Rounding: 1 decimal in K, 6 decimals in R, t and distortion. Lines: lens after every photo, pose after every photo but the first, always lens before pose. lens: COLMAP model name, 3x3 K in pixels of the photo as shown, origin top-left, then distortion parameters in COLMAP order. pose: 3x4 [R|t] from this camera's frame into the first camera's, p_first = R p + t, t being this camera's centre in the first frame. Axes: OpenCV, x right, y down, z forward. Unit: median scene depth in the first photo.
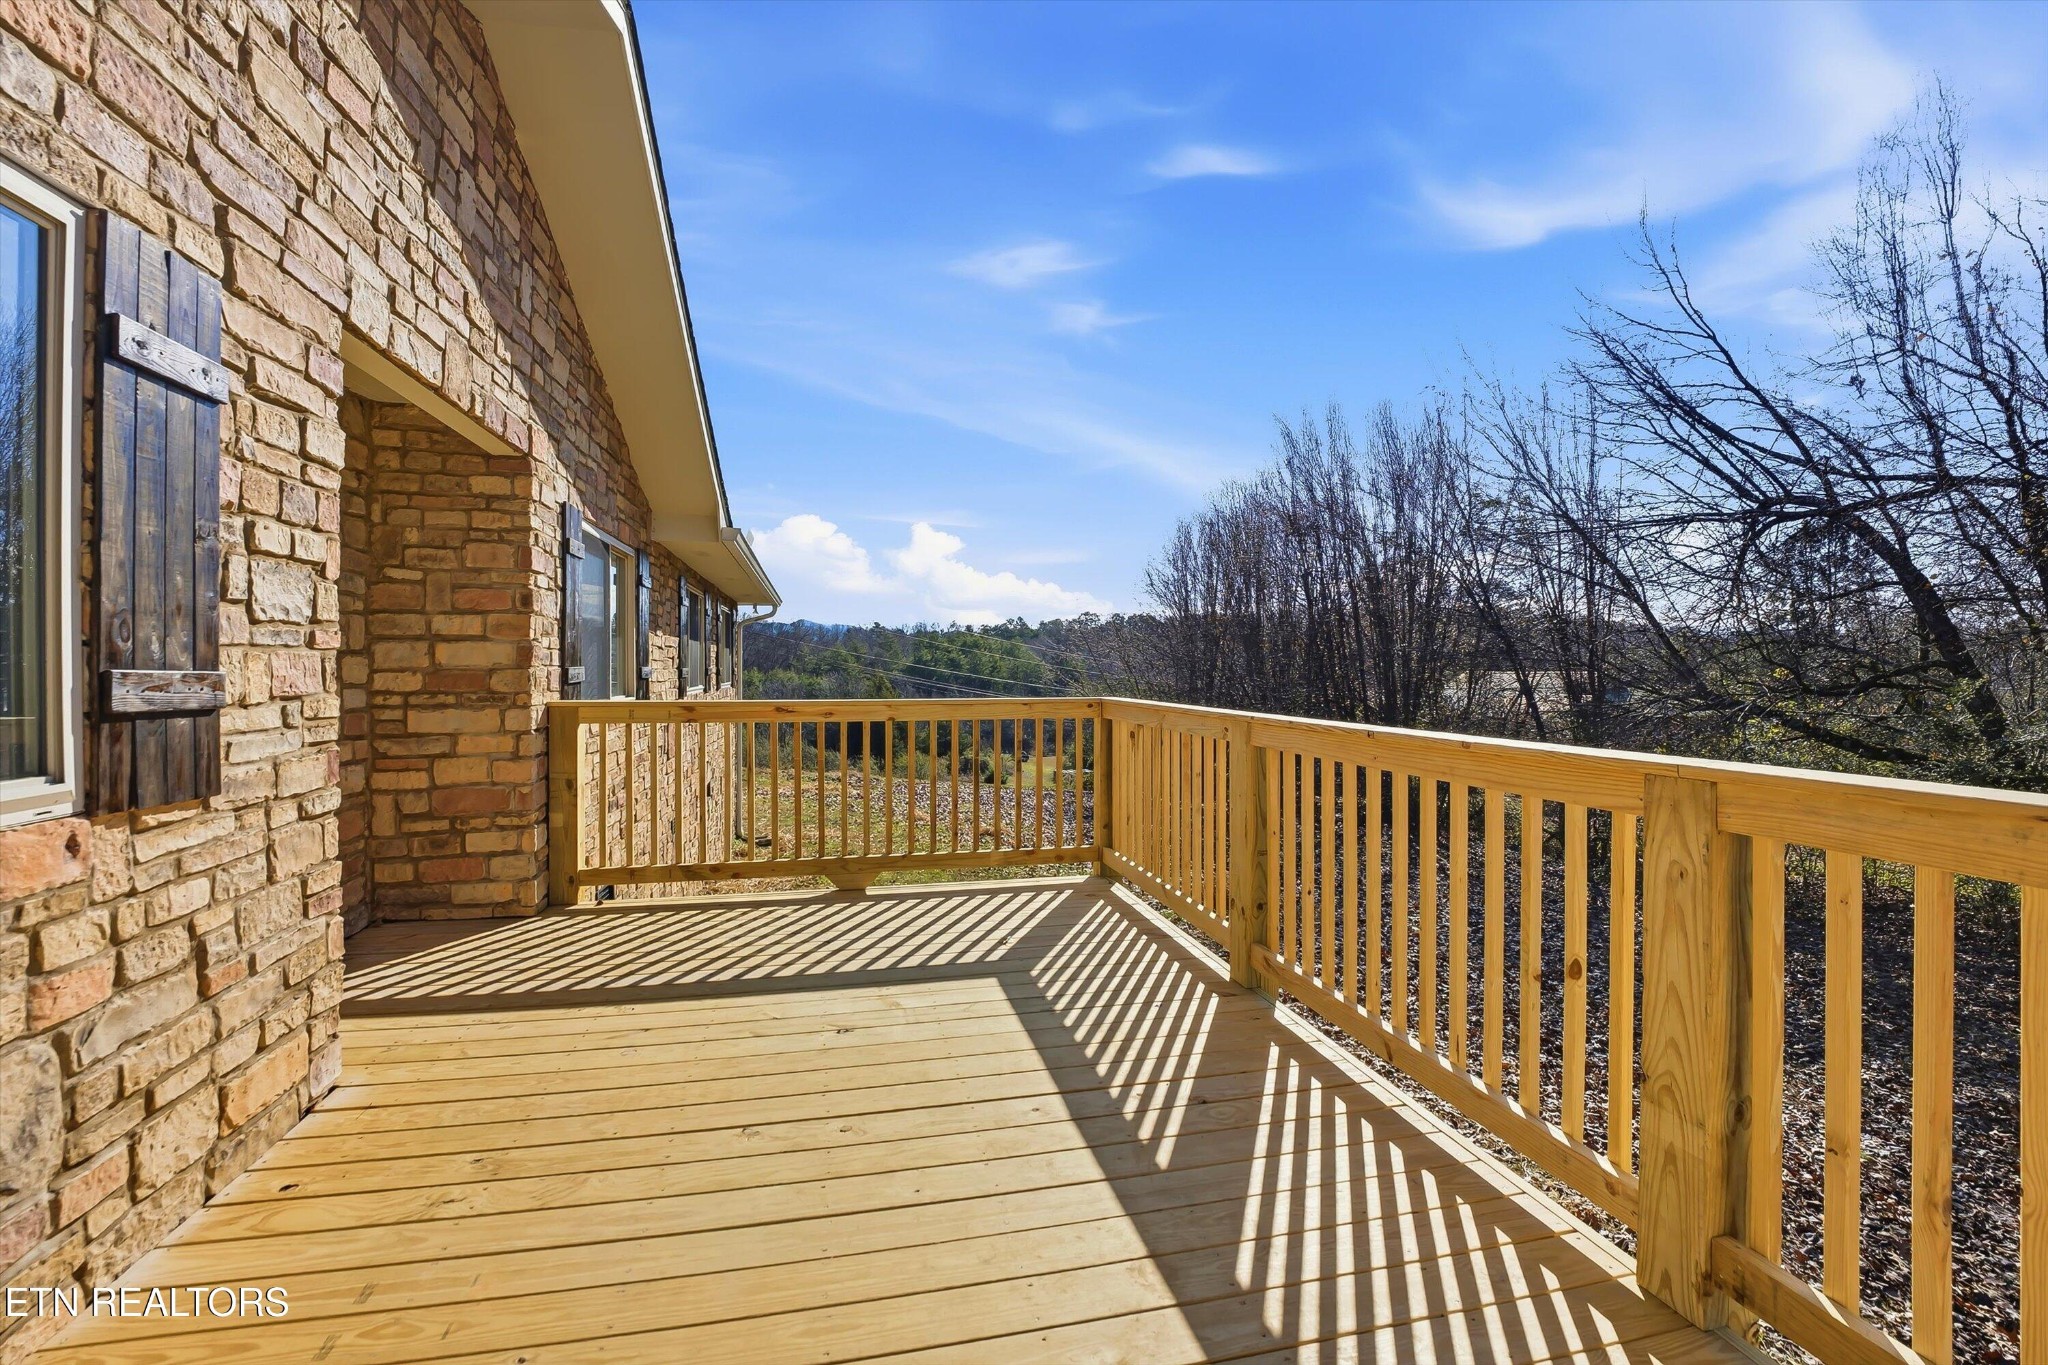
lens RADIAL K [[854.6, 0, 1022.4], [0, 854.6, 671.4], [0, 0, 1]] dist [-0.033793, 0.000102]
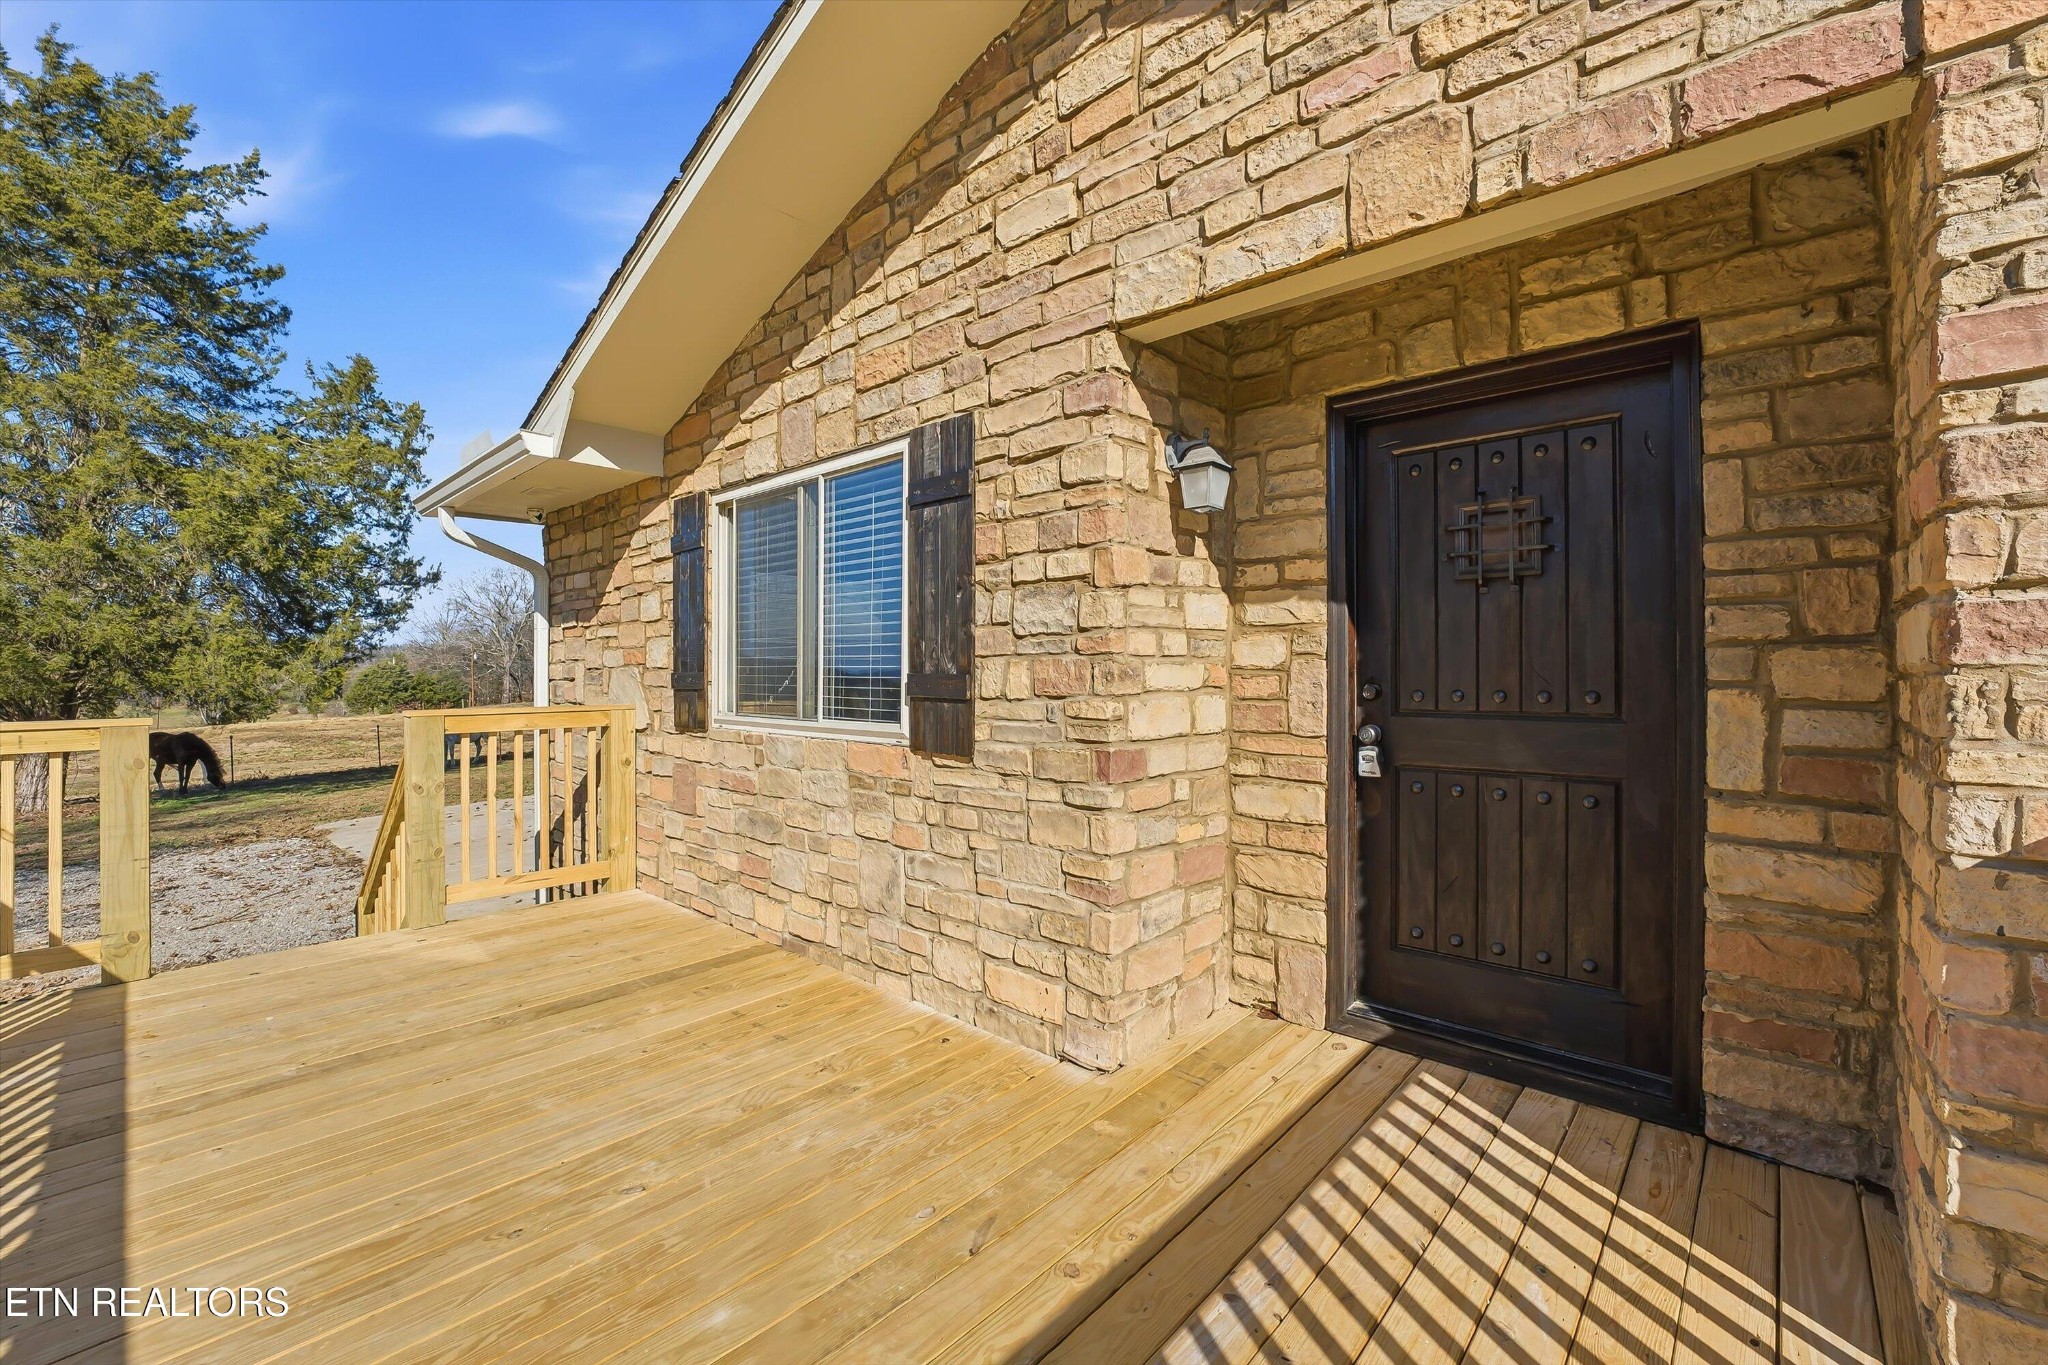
lens RADIAL K [[840.6, 0, 1017.0], [0, 840.6, 669.1], [0, 0, 1]] dist [-0.014071, 0.000050]
pose [[-0.818965, 0.002262, -0.573839, -0.151574], [0.001011, 0.999996, 0.002499, -0.011652], [0.573843, 0.001467, -0.818964, 1.993958]]
